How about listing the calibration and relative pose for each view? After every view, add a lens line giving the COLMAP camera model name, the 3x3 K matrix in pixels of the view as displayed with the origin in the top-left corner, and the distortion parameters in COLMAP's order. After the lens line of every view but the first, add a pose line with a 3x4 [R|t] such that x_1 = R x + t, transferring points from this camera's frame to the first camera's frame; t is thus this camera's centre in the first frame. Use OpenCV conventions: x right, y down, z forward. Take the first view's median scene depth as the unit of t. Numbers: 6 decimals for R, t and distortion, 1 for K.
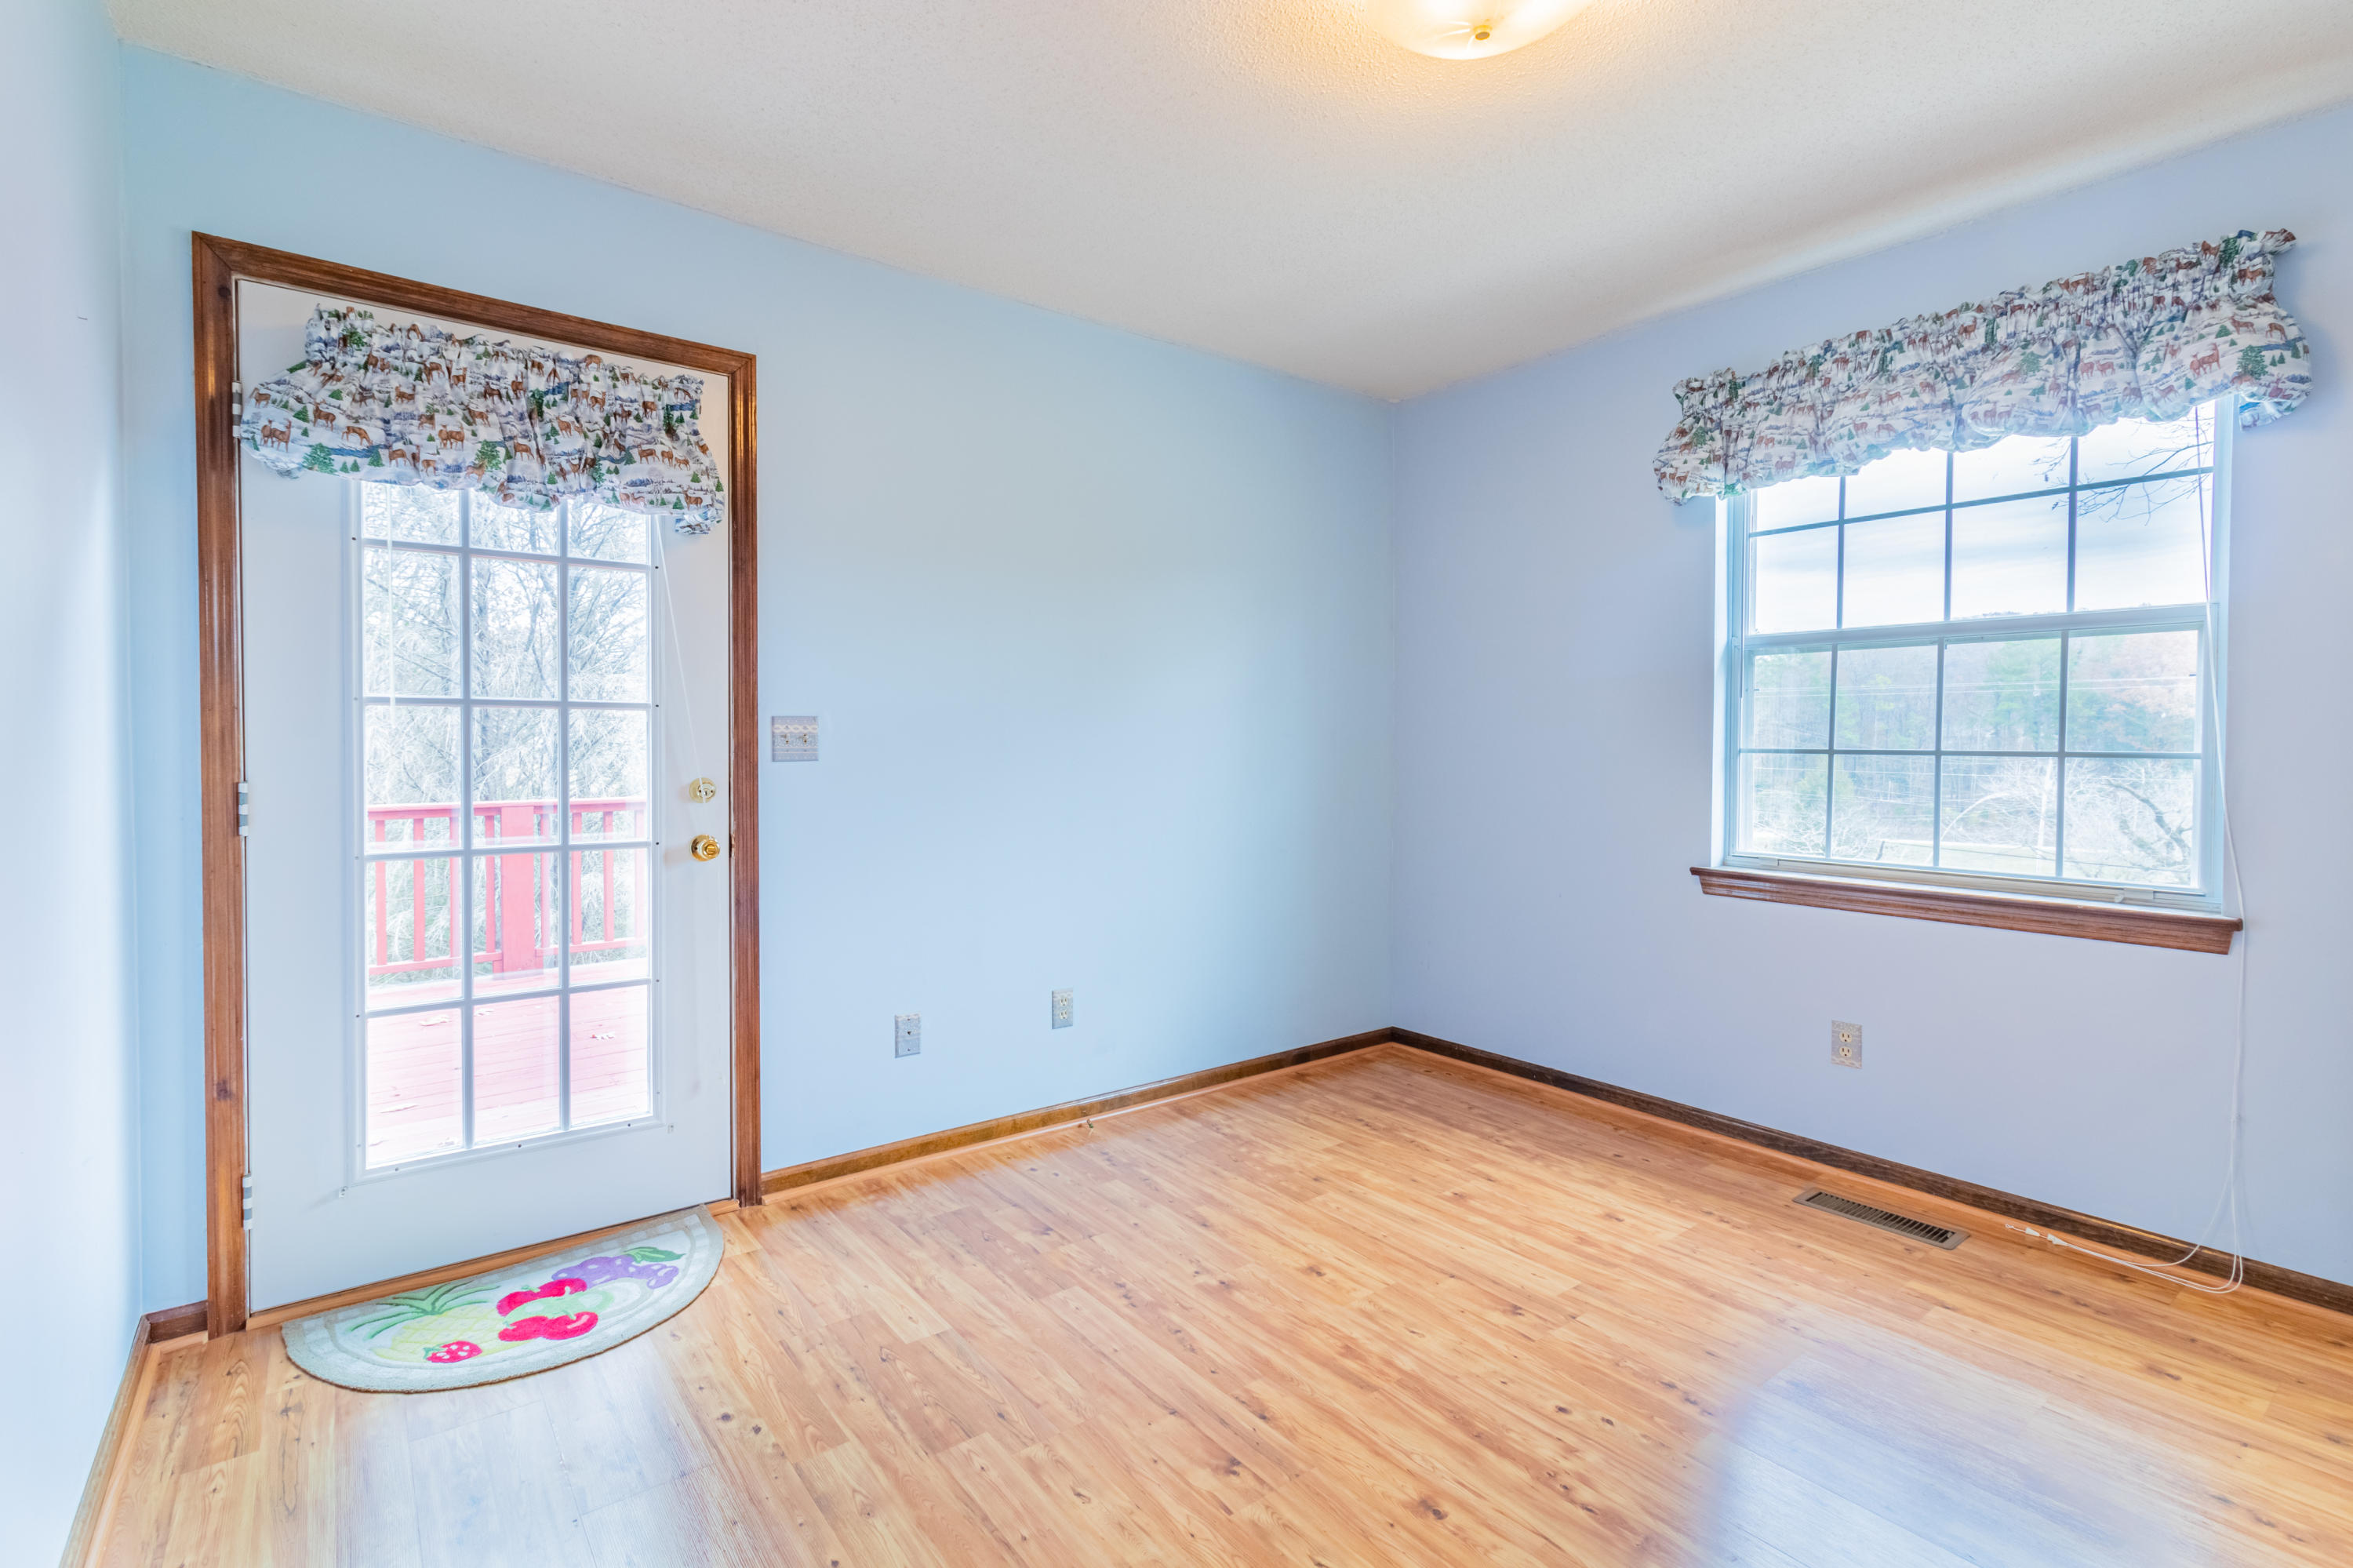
lens RADIAL K [[1091.7, 0, 1159.3], [0, 1091.7, 764.8], [0, 0, 1]] dist [0.002251, 0.000872]
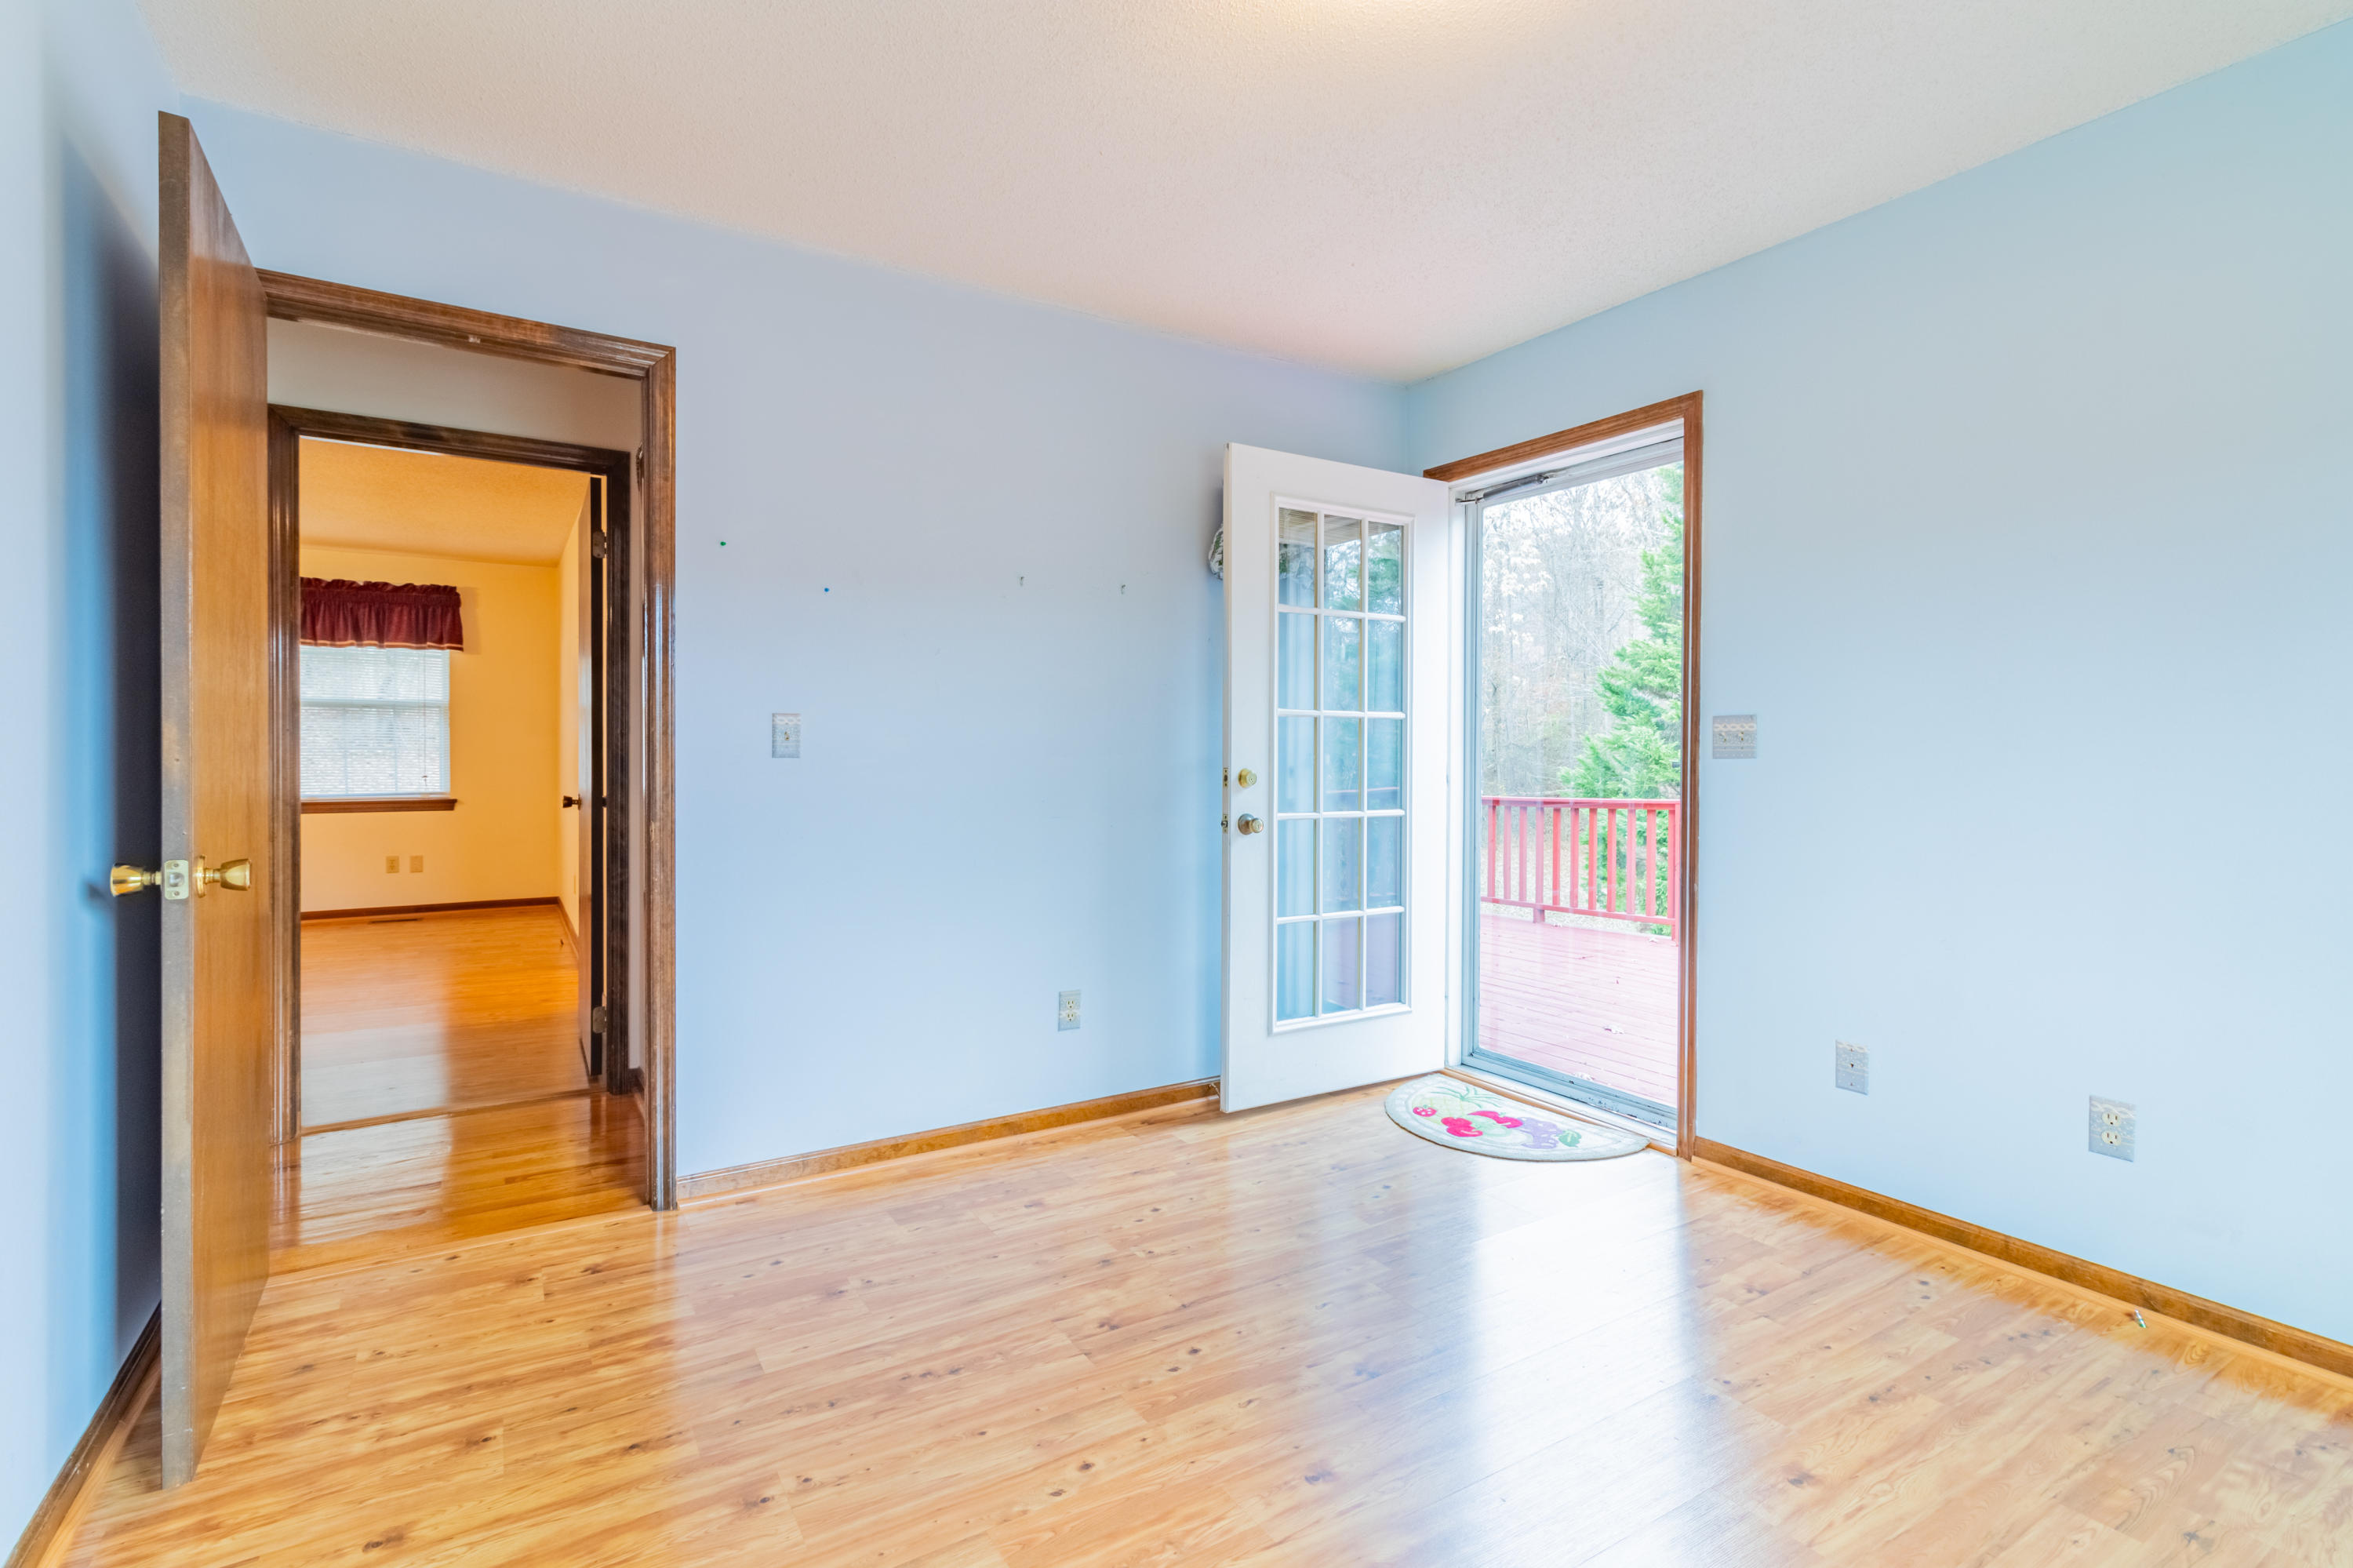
lens RADIAL K [[1091.7, 0, 1167.9], [0, 1091.7, 774.2], [0, 0, 1]] dist [0.002251, 0.000872]
pose [[-0.104044, 0.010288, -0.994519, 0.770012], [-0.025542, 0.999589, 0.013013, 0.012231], [0.994245, 0.026756, -0.103739, 0.577262]]
